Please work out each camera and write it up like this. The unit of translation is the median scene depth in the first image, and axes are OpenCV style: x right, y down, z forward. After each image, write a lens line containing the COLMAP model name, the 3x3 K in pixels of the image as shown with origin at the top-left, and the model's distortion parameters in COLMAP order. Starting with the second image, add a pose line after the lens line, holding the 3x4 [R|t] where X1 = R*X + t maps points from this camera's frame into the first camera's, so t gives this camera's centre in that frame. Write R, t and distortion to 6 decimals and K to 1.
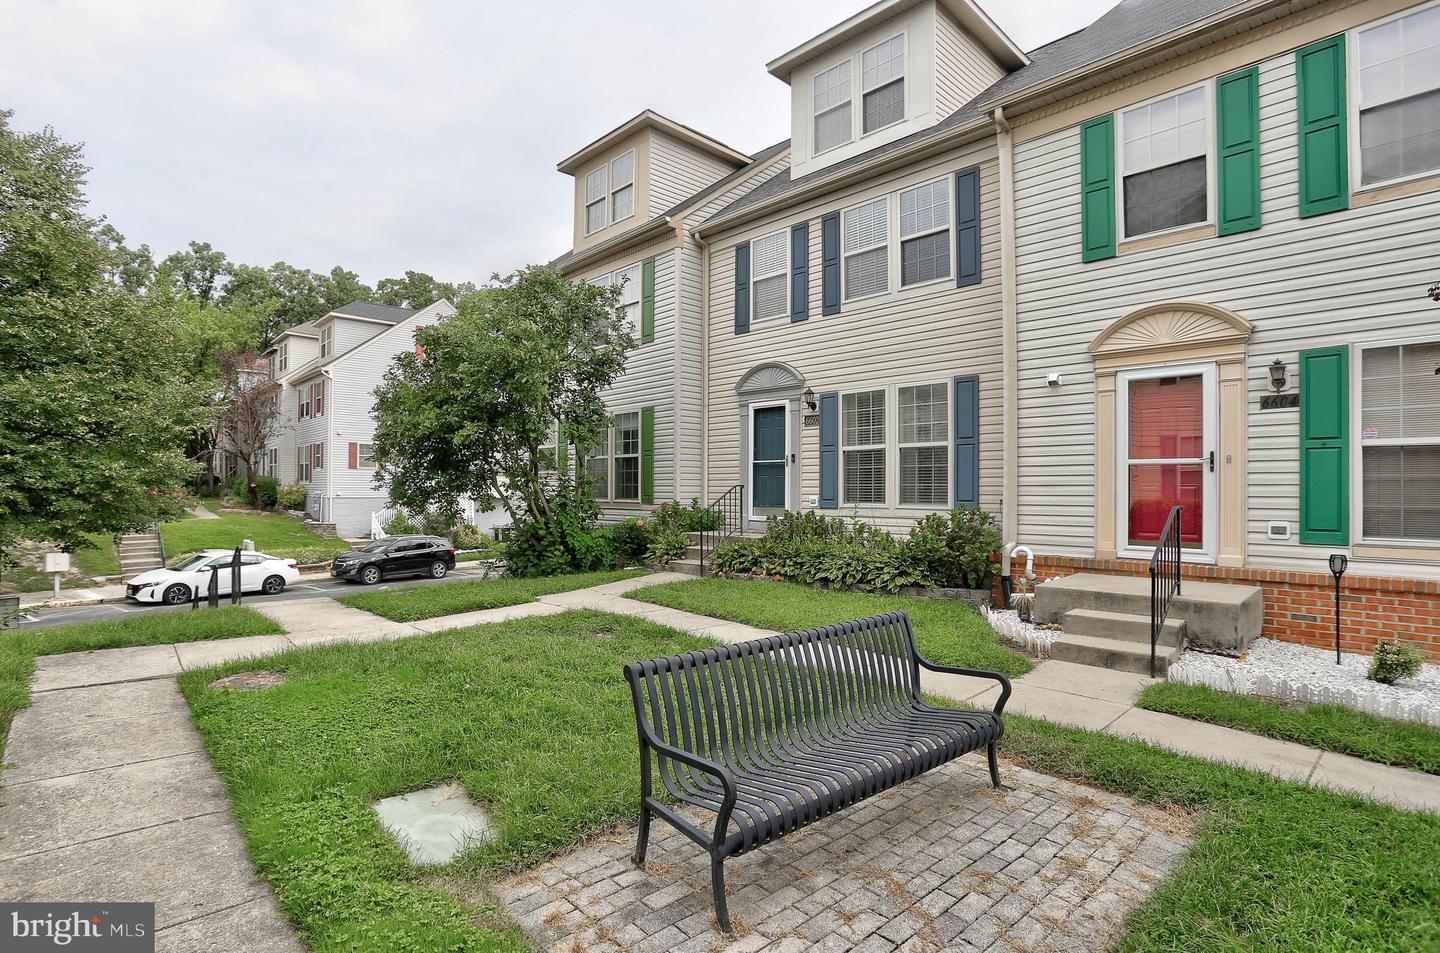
lens RADIAL K [[717.7, 0, 713.4], [0, 717.7, 486.2], [0, 0, 1]] dist [-0.032699, 0.003593]
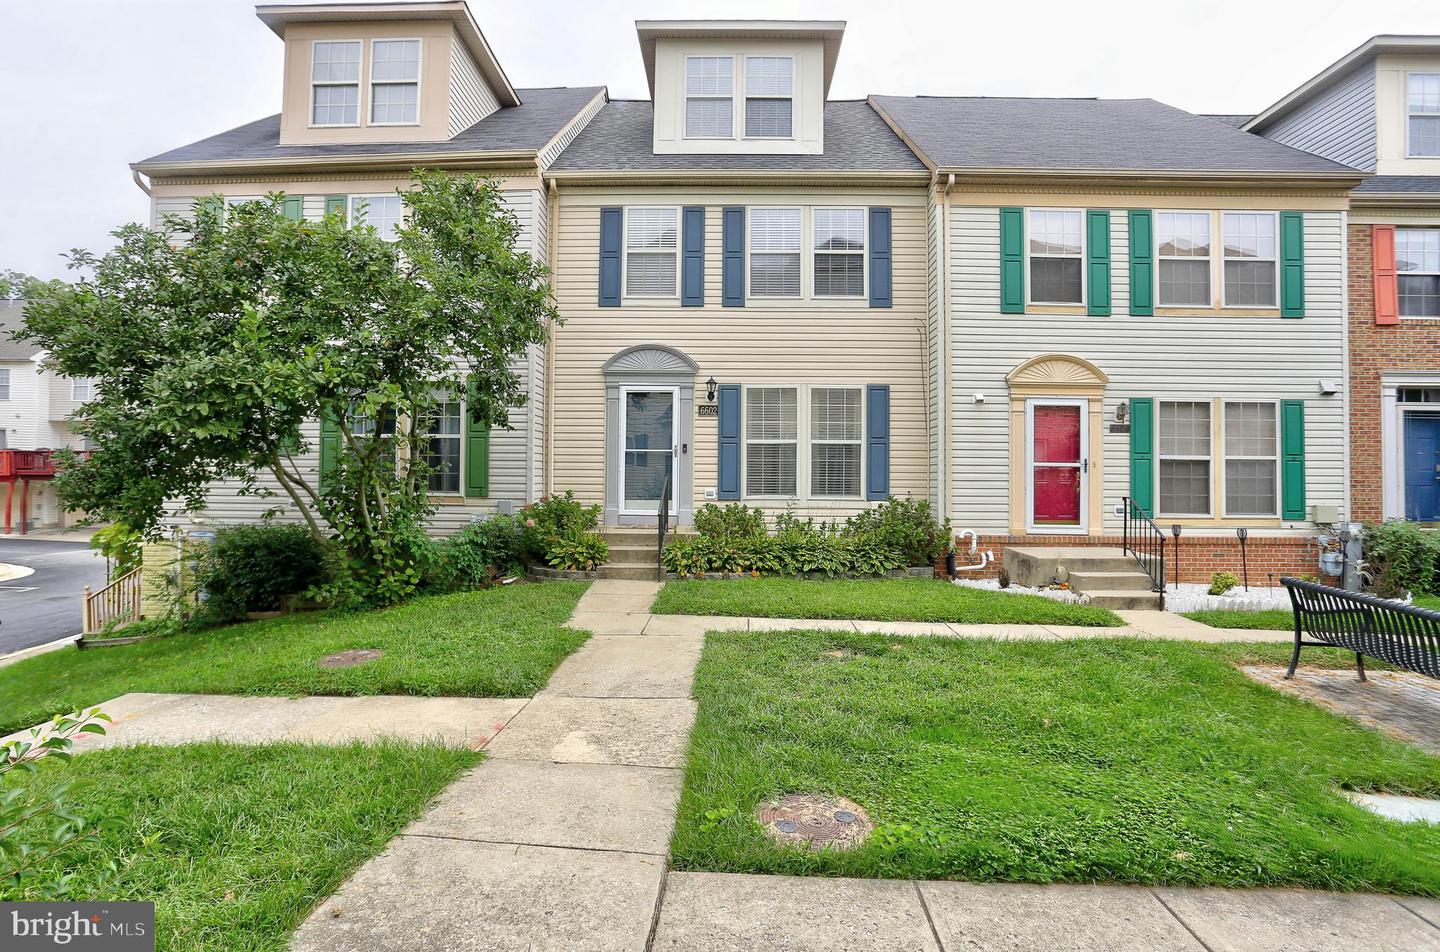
lens RADIAL K [[717.7, 0, 720.7], [0, 717.7, 469.0], [0, 0, 1]] dist [-0.032699, 0.003593]
pose [[0.704158, 0.011149, 0.709956, -0.620573], [-0.011118, 0.999927, -0.004675, -0.008614], [-0.709956, -0.004601, 0.704231, 0.338795]]
